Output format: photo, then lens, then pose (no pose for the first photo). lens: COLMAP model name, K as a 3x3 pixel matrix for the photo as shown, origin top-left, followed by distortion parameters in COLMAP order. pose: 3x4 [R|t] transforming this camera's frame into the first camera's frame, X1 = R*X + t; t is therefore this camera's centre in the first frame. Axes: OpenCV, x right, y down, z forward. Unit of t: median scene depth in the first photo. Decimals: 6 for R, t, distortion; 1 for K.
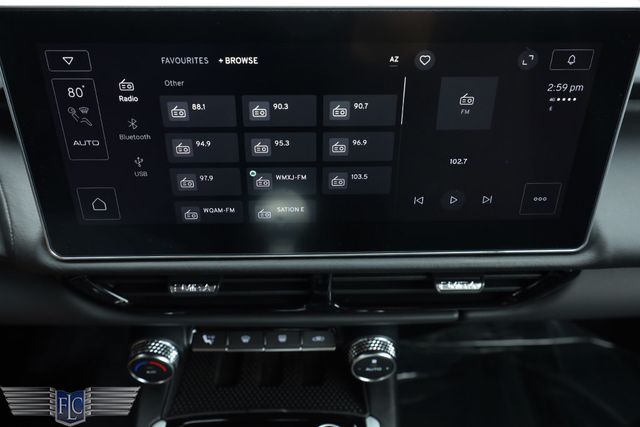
lens RADIAL K [[625.4, 0, 320.0], [0, 625.4, 213.5], [0, 0, 1]] dist [0.006376, 0.000925]
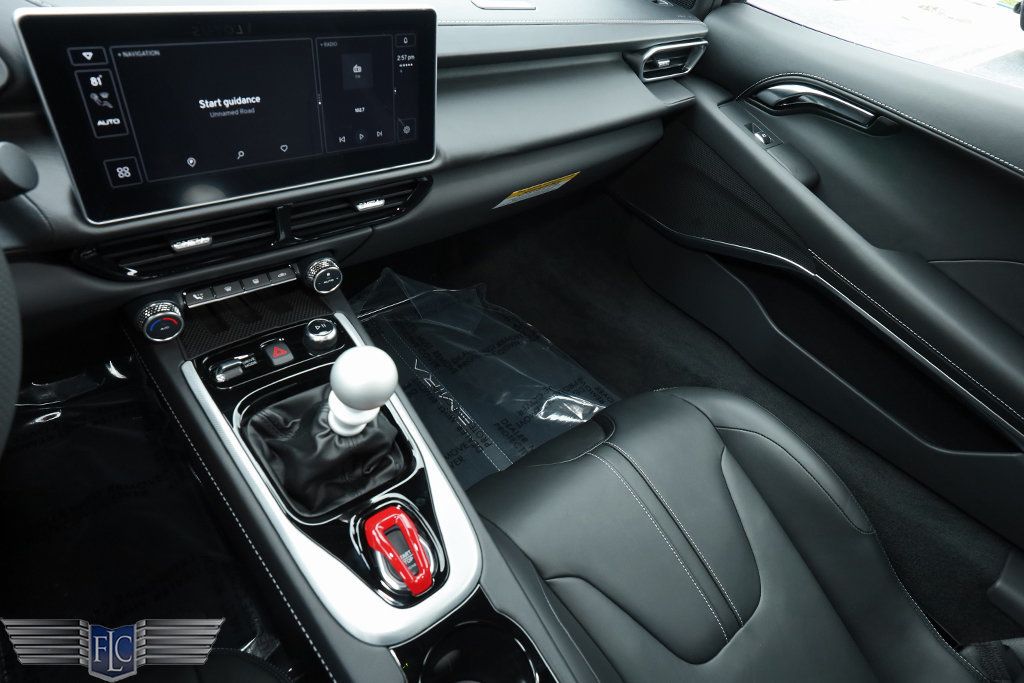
lens RADIAL K [[604.3, 0, 523.3], [0, 604.3, 338.9], [0, 0, 1]] dist [0.002899, 0.000676]
pose [[0.773917, -0.316707, 0.548405, -0.510798], [0.251448, 0.948455, 0.192891, 0.289795], [-0.581228, -0.011386, 0.813661, -0.573200]]
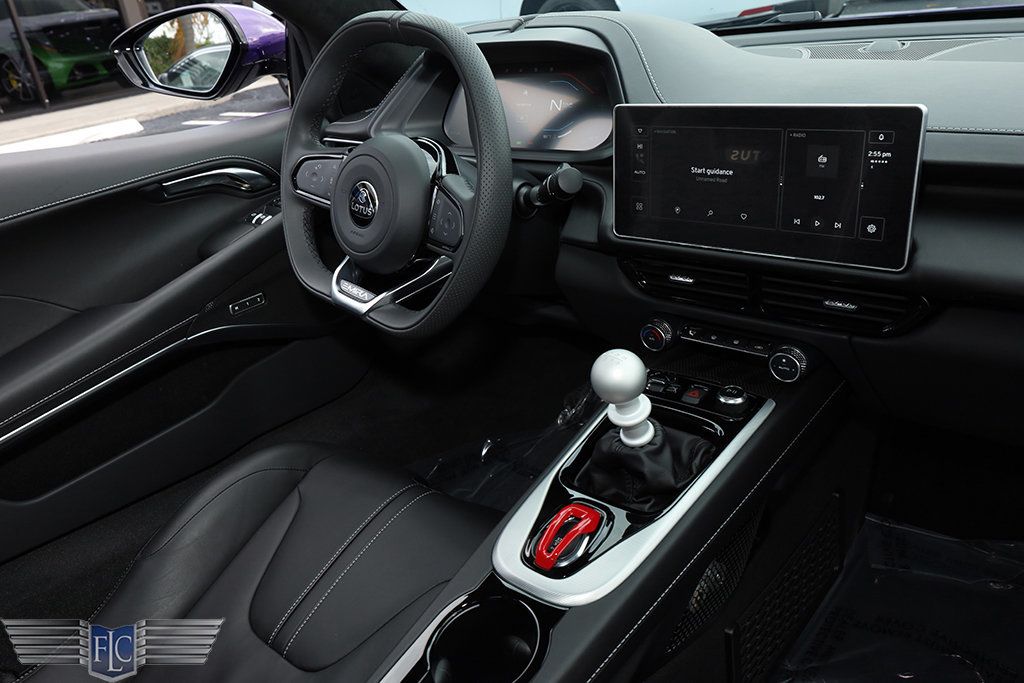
lens RADIAL K [[810.8, 0, 483.9], [0, 810.8, 344.1], [0, 0, 1]] dist [0.004572, -0.001102]
pose [[0.706552, 0.196690, -0.679777, 1.133325], [-0.331619, 0.940622, -0.072516, 0.743068], [0.625150, 0.276664, 0.729825, -1.068665]]
